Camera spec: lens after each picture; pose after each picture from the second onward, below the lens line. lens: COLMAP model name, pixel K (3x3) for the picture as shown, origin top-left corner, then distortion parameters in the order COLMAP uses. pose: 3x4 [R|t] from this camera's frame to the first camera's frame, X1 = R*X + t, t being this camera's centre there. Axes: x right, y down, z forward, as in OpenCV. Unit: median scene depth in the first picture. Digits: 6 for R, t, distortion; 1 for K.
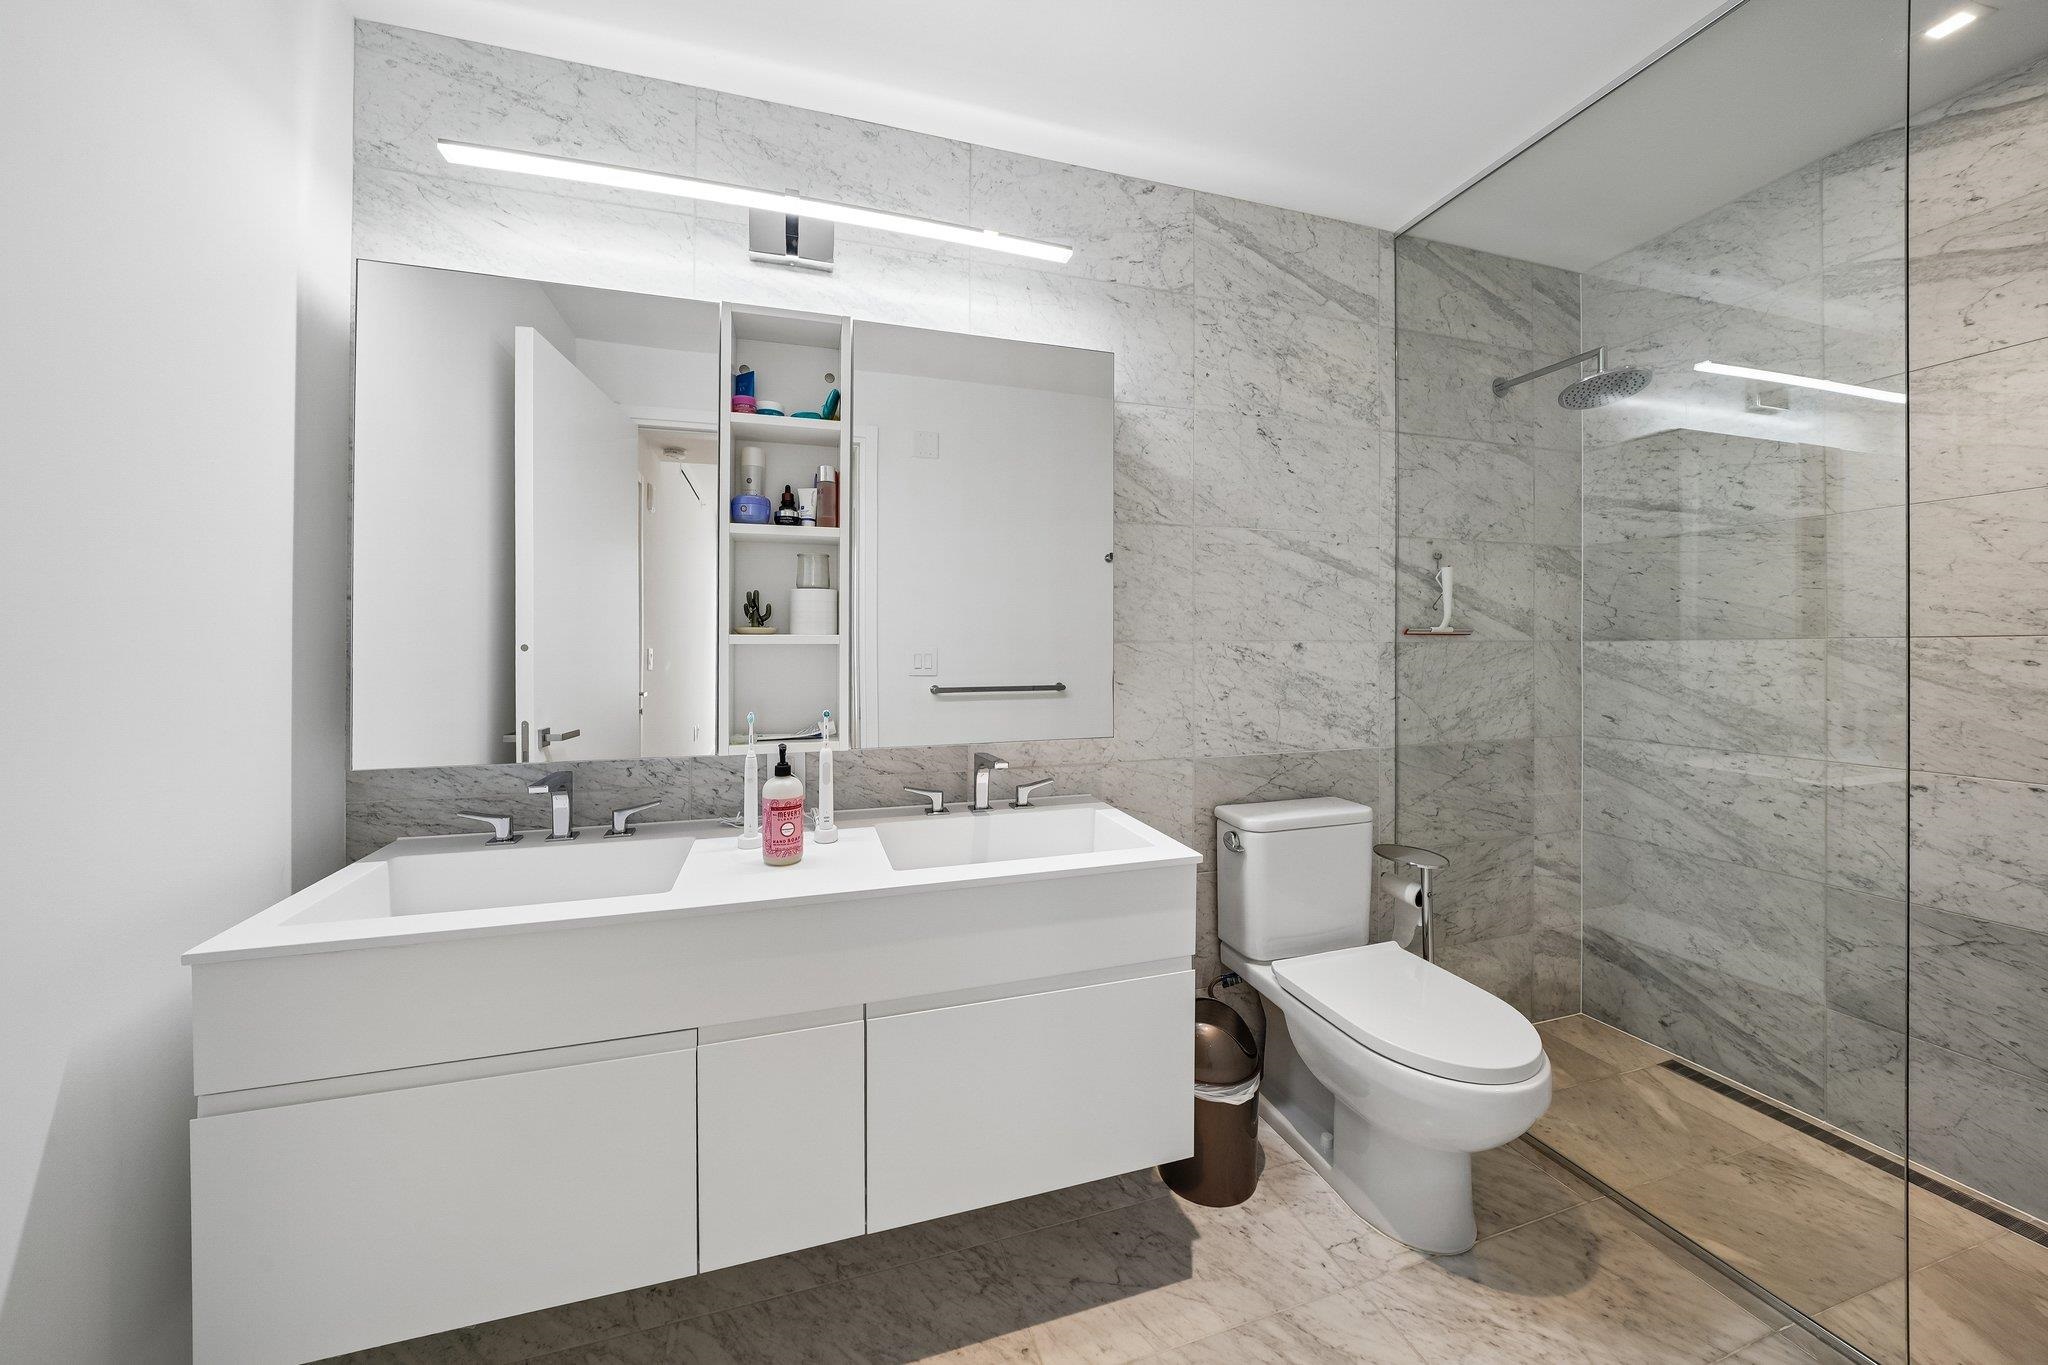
lens RADIAL K [[716.8, 0, 1019.4], [0, 716.8, 653.9], [0, 0, 1]] dist [-0.017951, 0.003666]
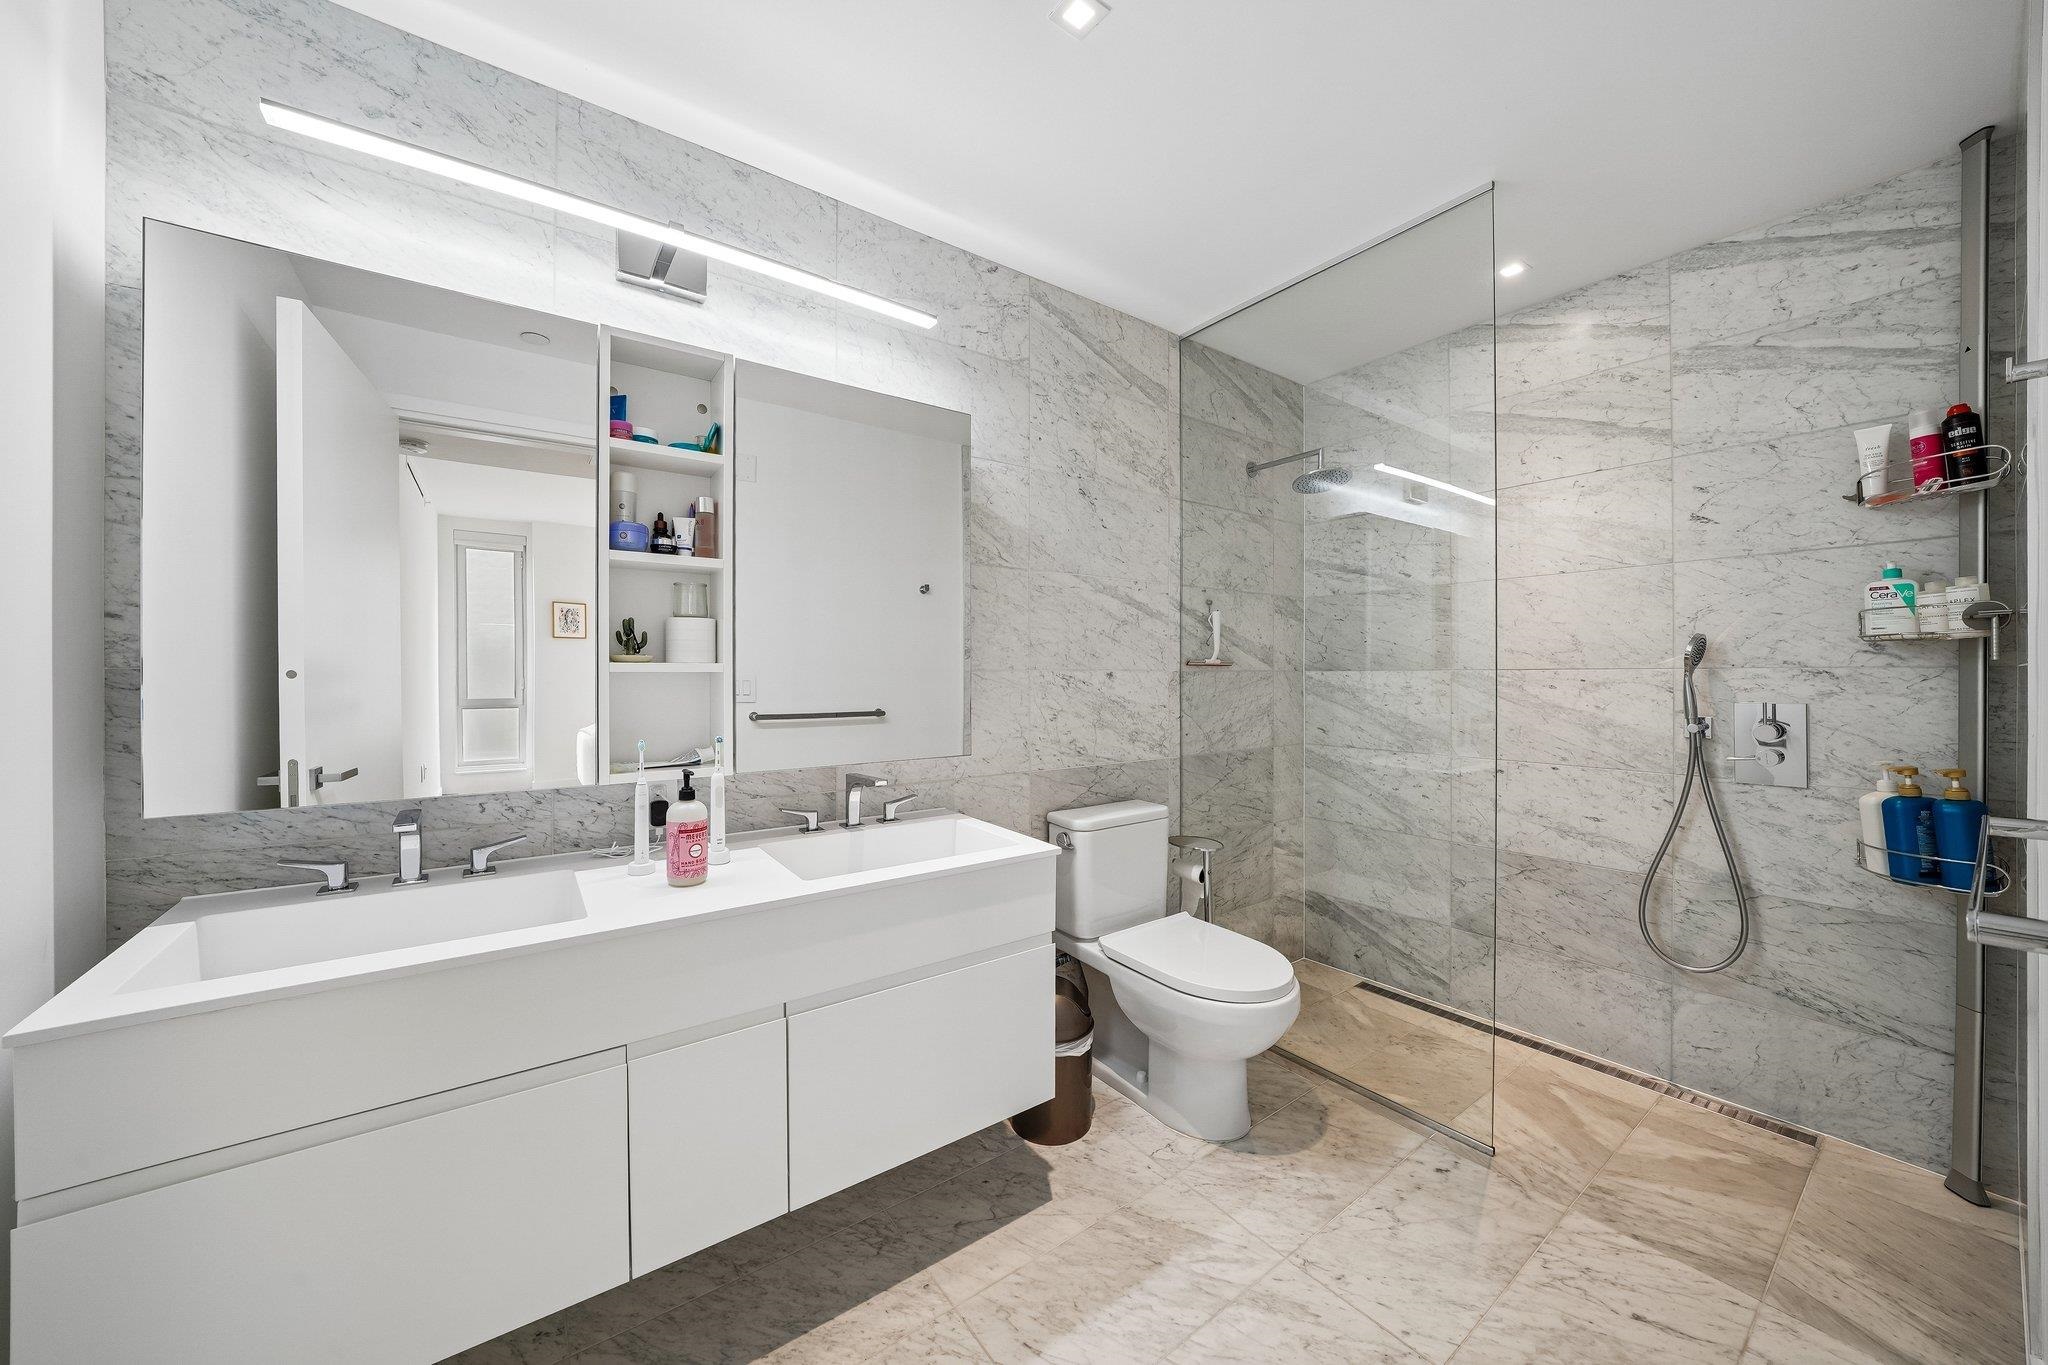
lens RADIAL K [[724.9, 0, 1024.0], [0, 724.9, 682.5], [0, 0, 1]] dist [-0.021229, 0.003860]
pose [[0.946427, -0.001046, 0.322917, -0.158789], [-0.000058, 0.999994, 0.003411, -0.002152], [-0.322919, -0.003247, 0.946421, -0.111249]]
